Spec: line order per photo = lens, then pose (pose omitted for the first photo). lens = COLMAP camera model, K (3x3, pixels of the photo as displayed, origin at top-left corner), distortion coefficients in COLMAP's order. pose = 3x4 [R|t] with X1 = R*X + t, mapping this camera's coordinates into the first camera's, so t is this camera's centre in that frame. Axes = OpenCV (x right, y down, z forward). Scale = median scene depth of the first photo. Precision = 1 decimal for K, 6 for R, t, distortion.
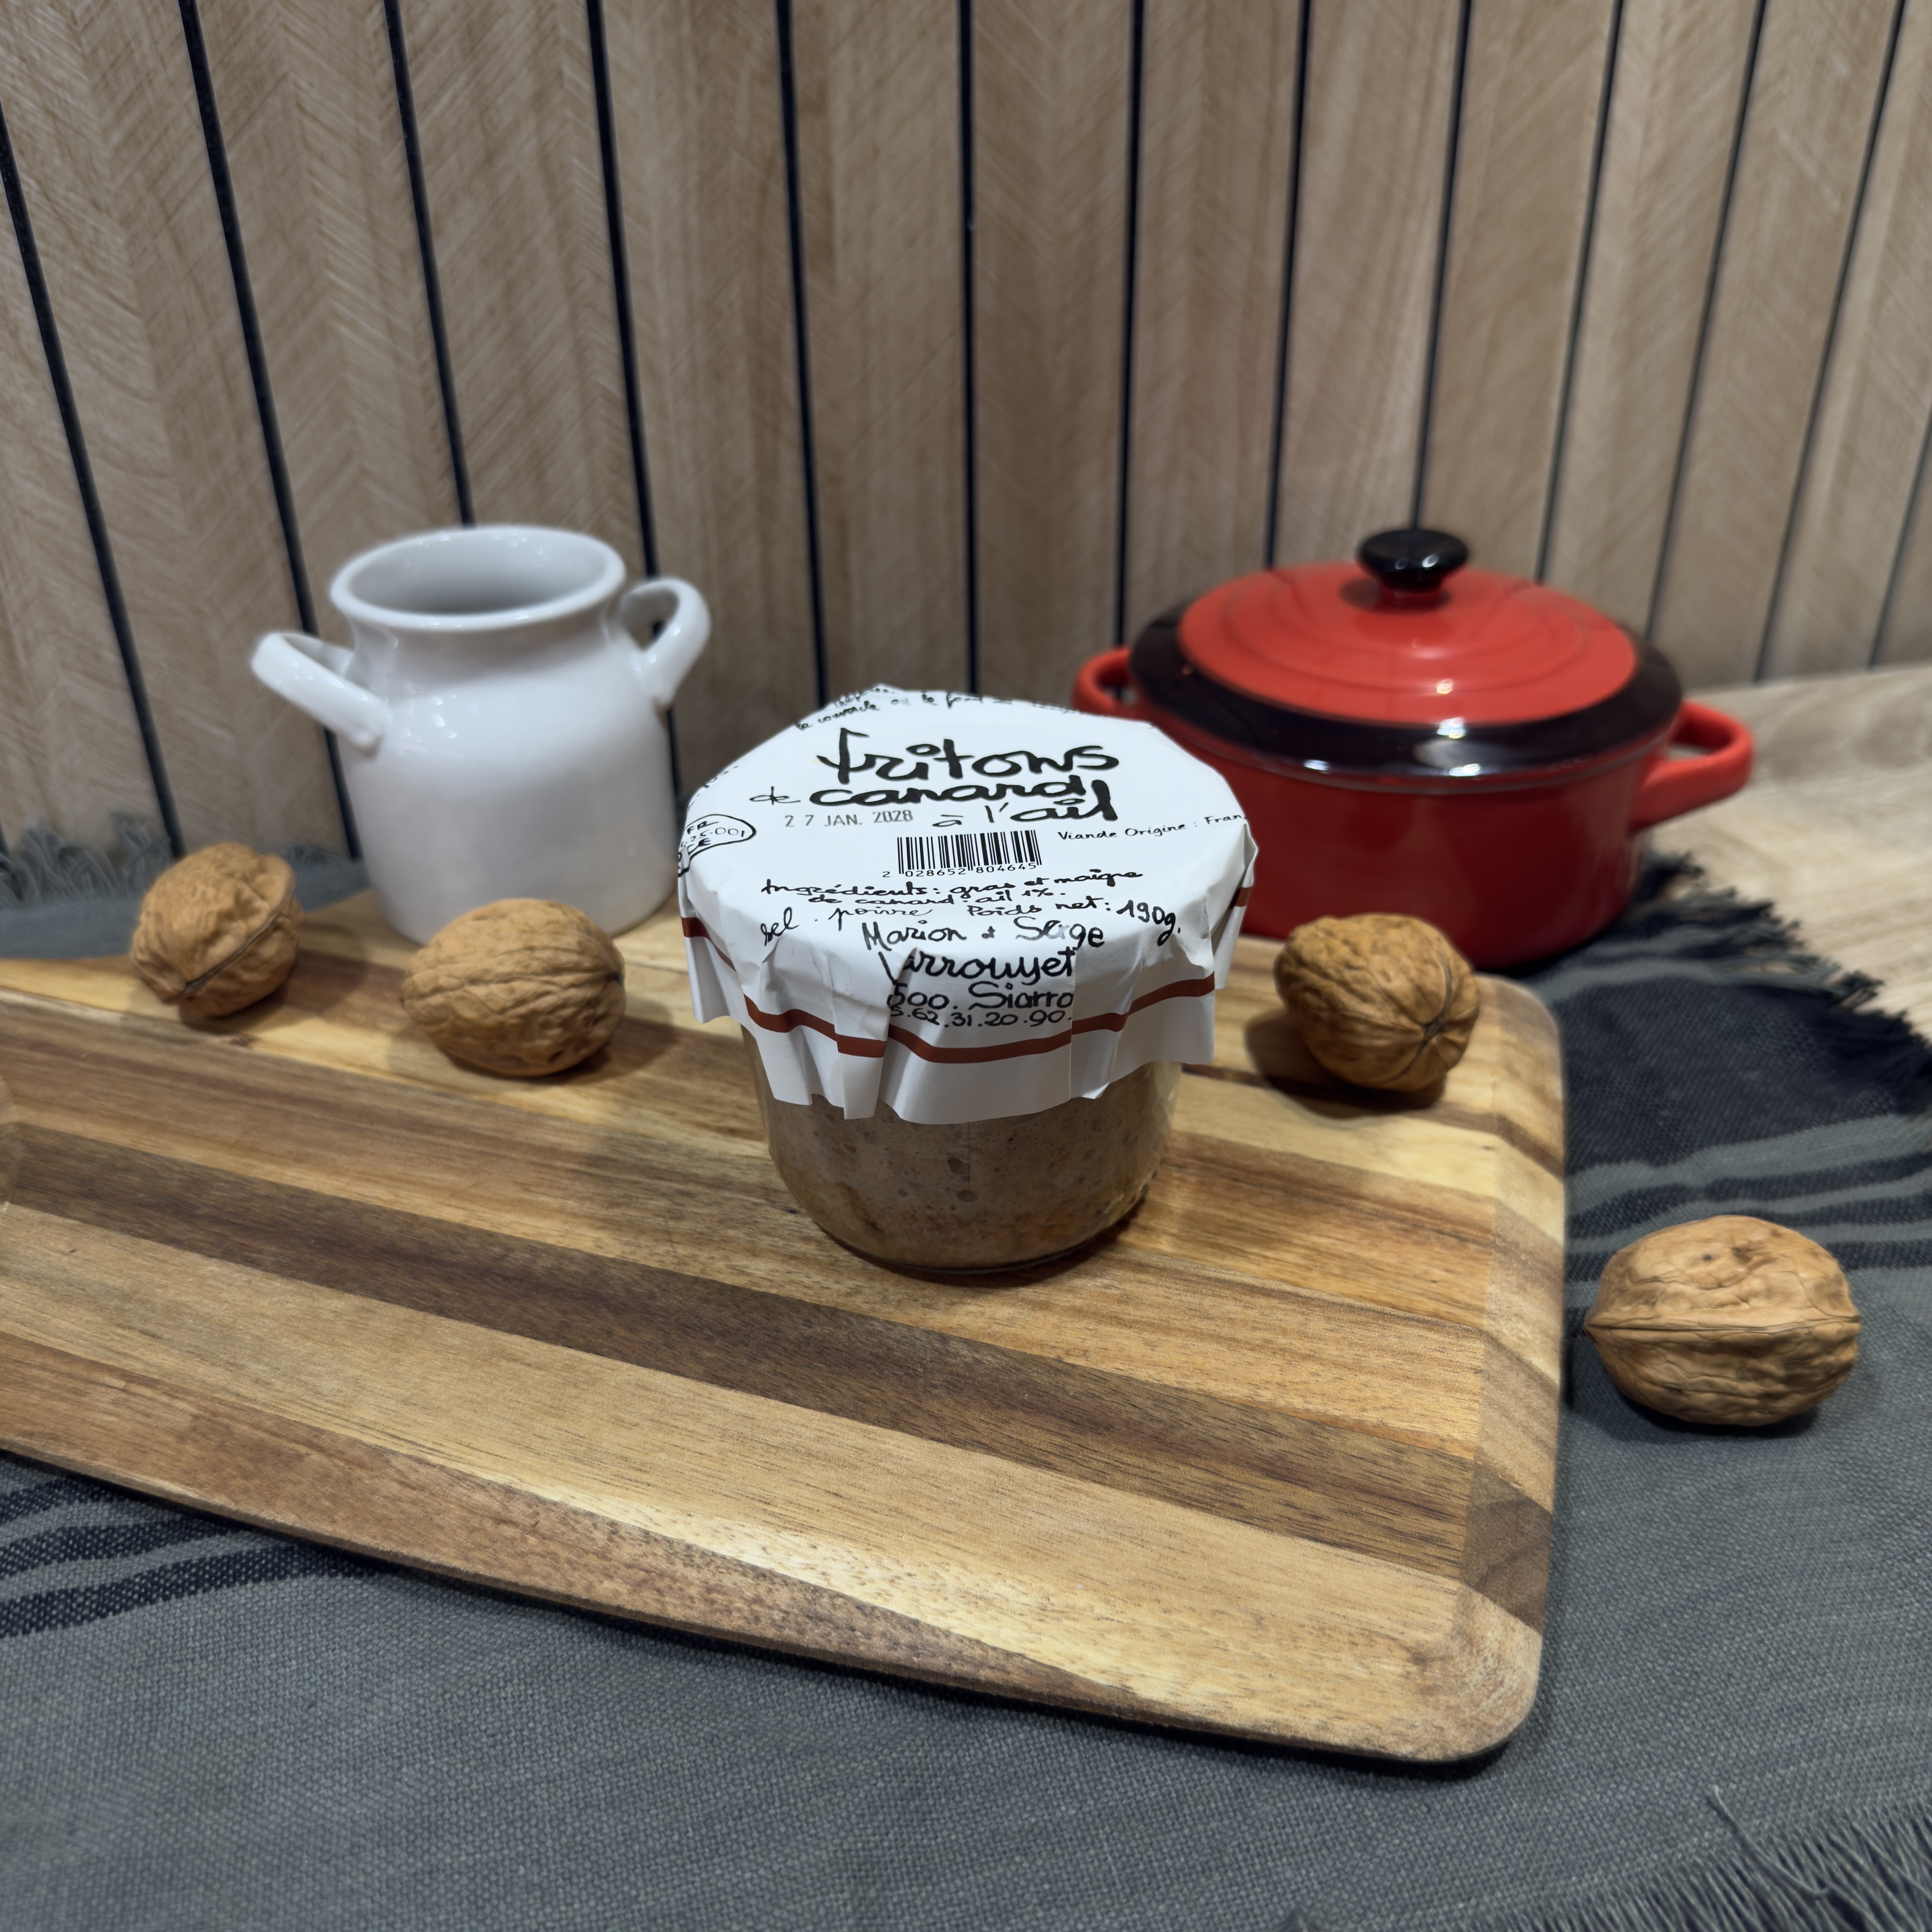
lens RADIAL K [[1845.4, 0, 971.2], [0, 1845.4, 961.3], [0, 0, 1]] dist [0.093893, -0.263641]
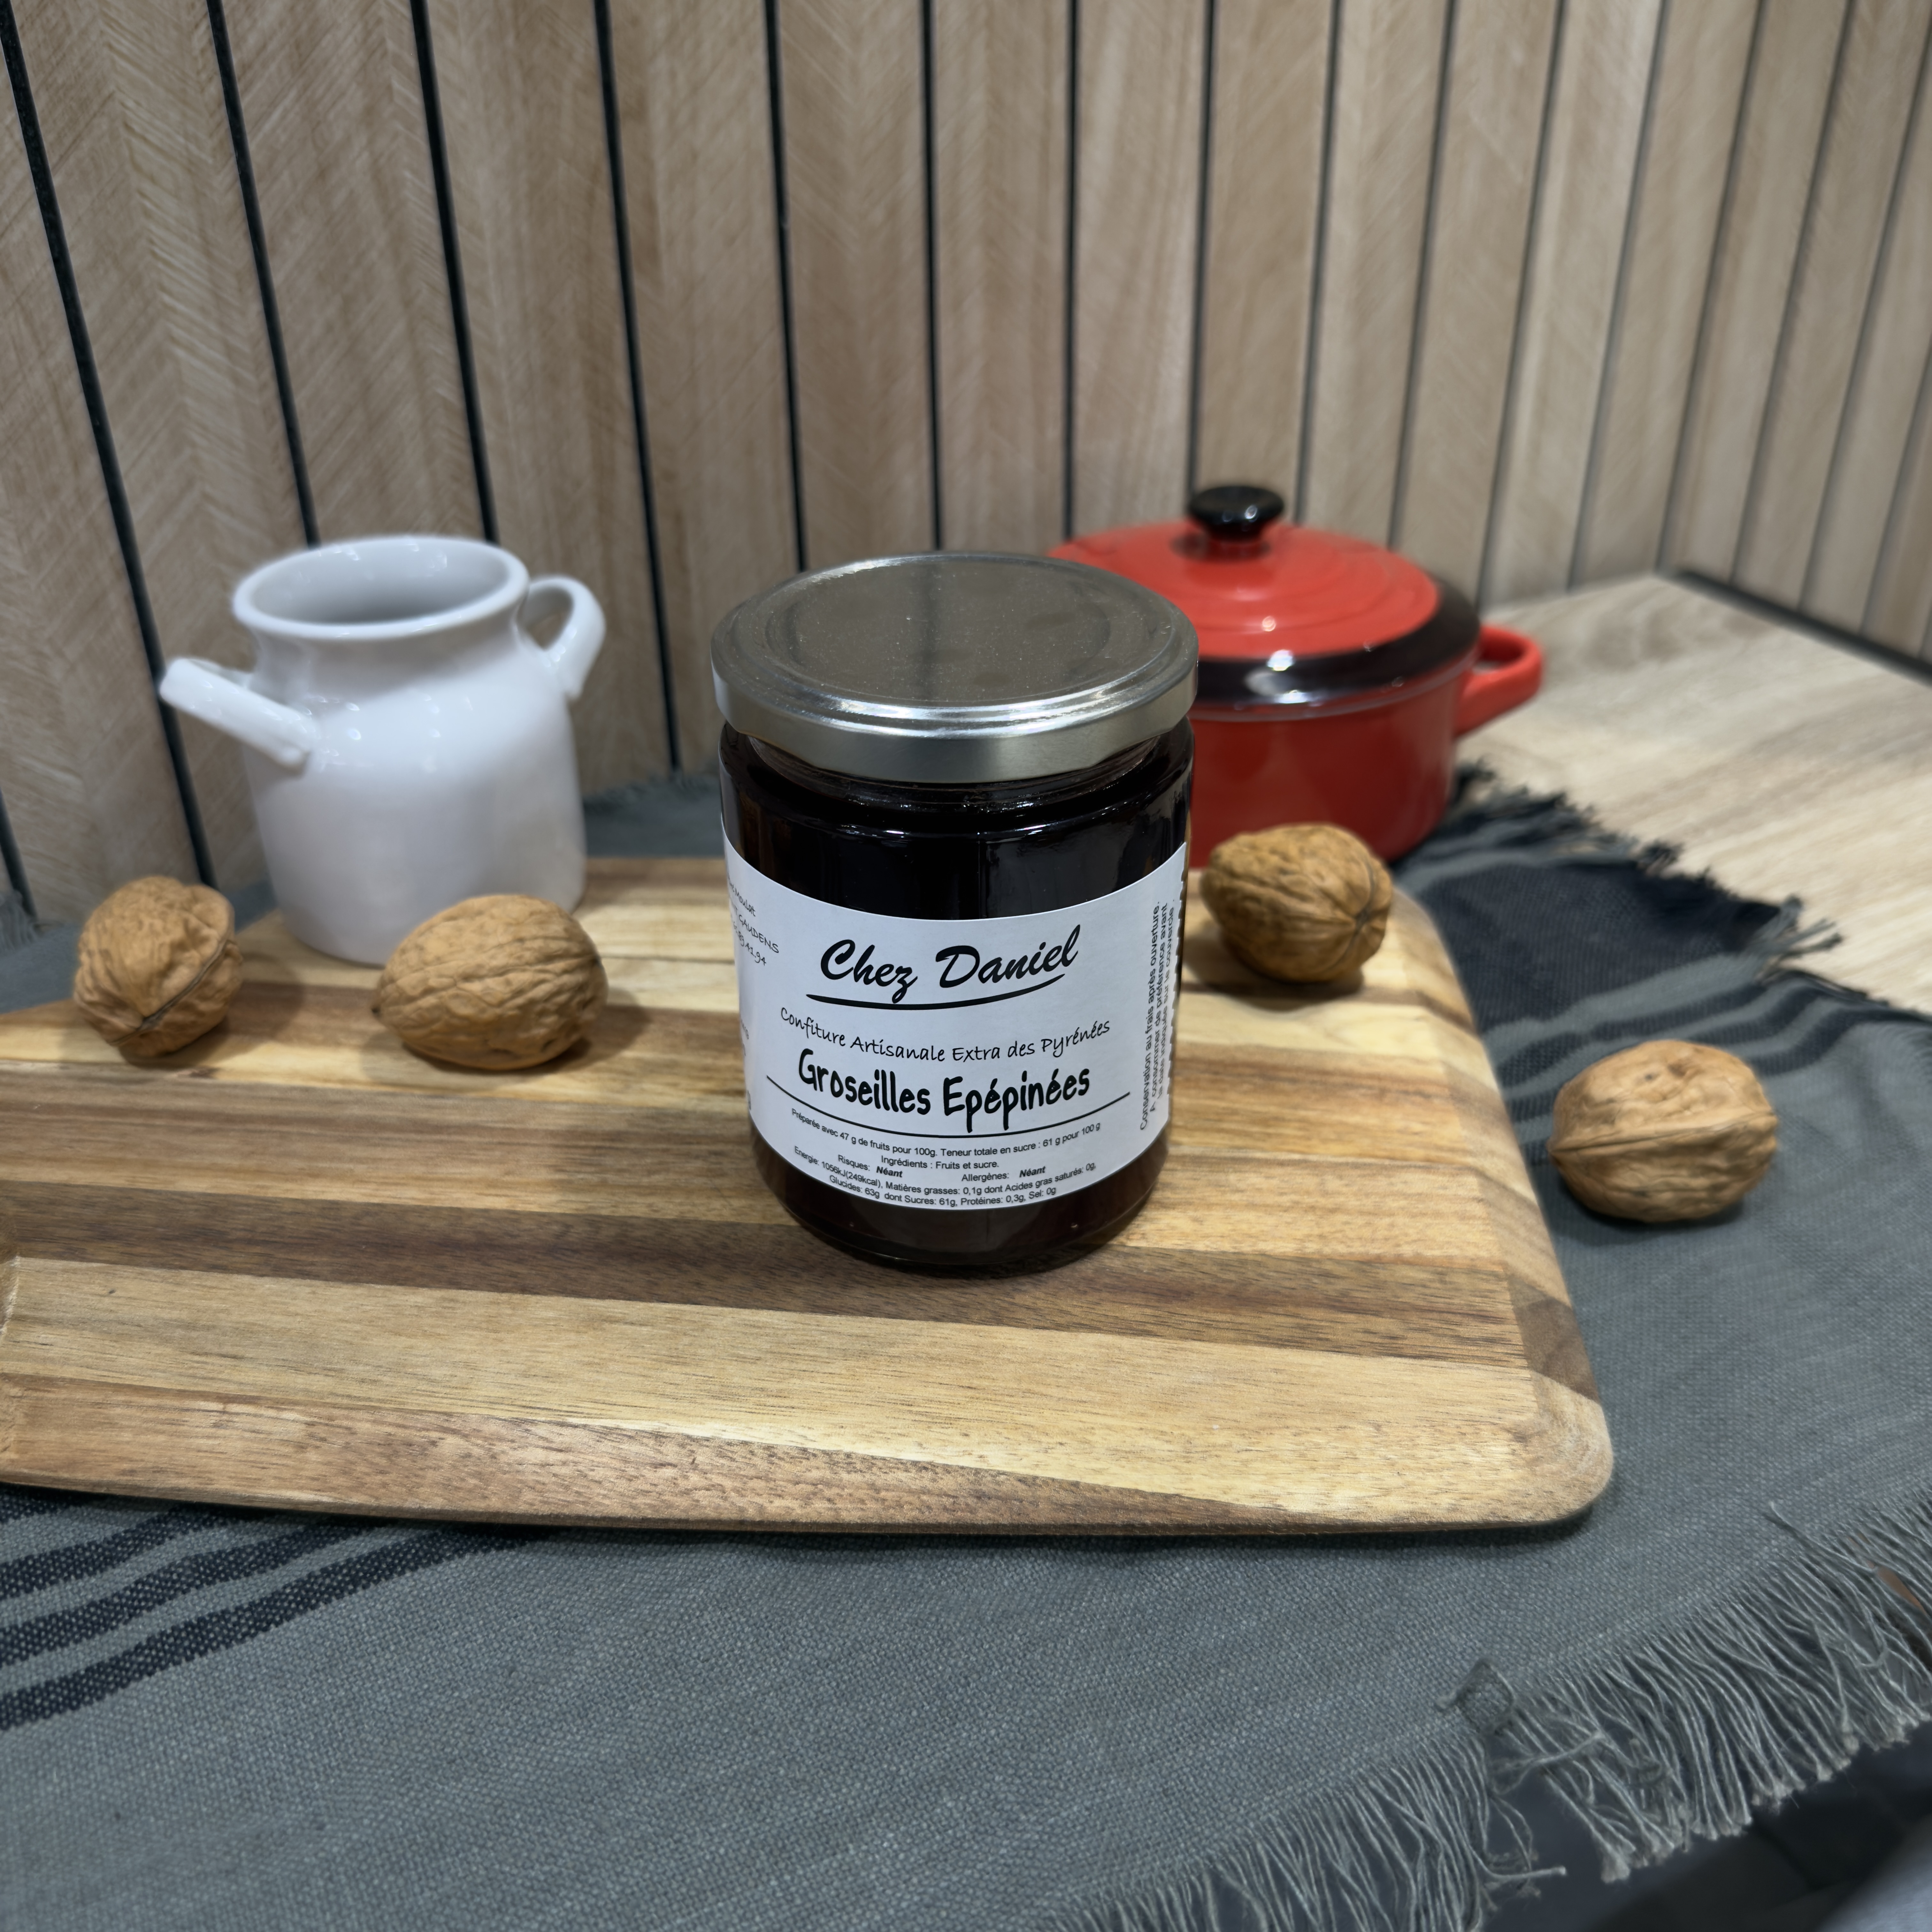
lens RADIAL K [[1832.1, 0, 957.8], [0, 1832.1, 958.7], [0, 0, 1]] dist [0.143584, -0.396457]
pose [[0.974340, -0.113968, 0.194094, -0.240744], [0.115557, 0.993296, 0.003152, 0.033444], [-0.193152, 0.019358, 0.980978, -0.048559]]
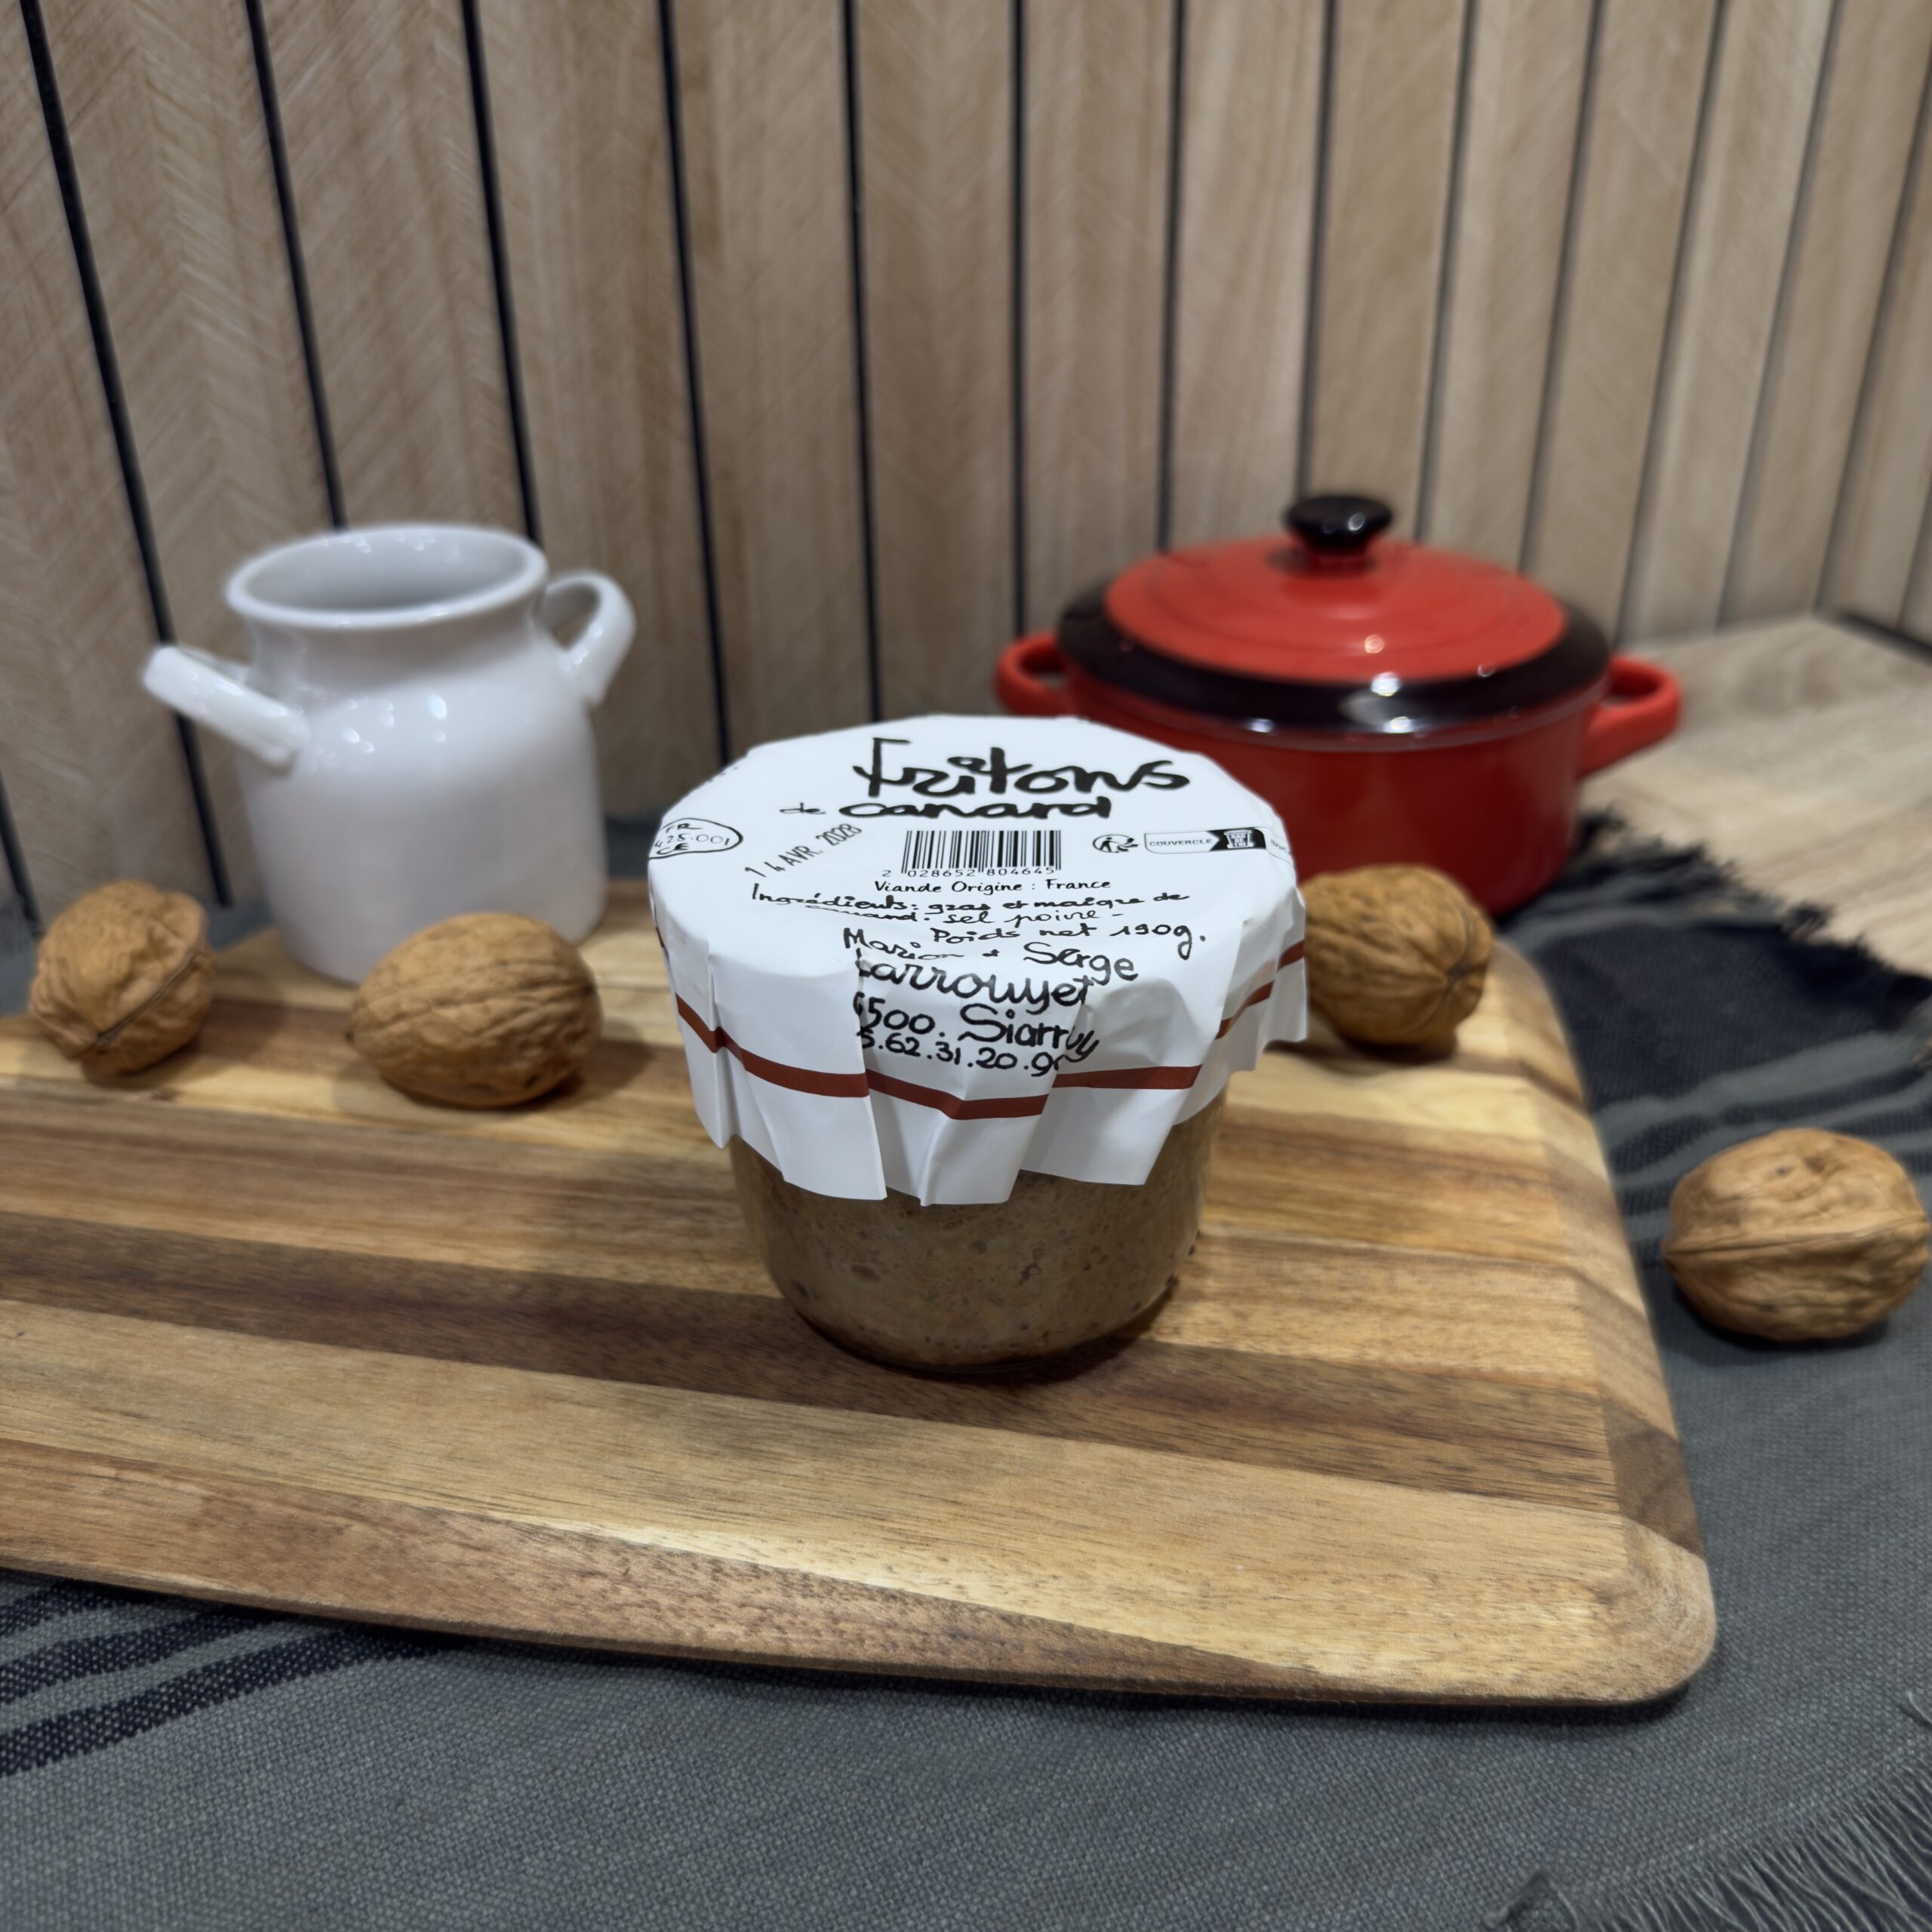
lens RADIAL K [[1870.0, 0, 964.6], [0, 1870.0, 963.6], [0, 0, 1]] dist [0.027870, -0.143252]
pose [[0.988836, -0.072876, 0.129968, -0.156936], [0.077004, 0.996665, -0.027017, 0.043129], [-0.127566, 0.036724, 0.991150, 0.067588]]
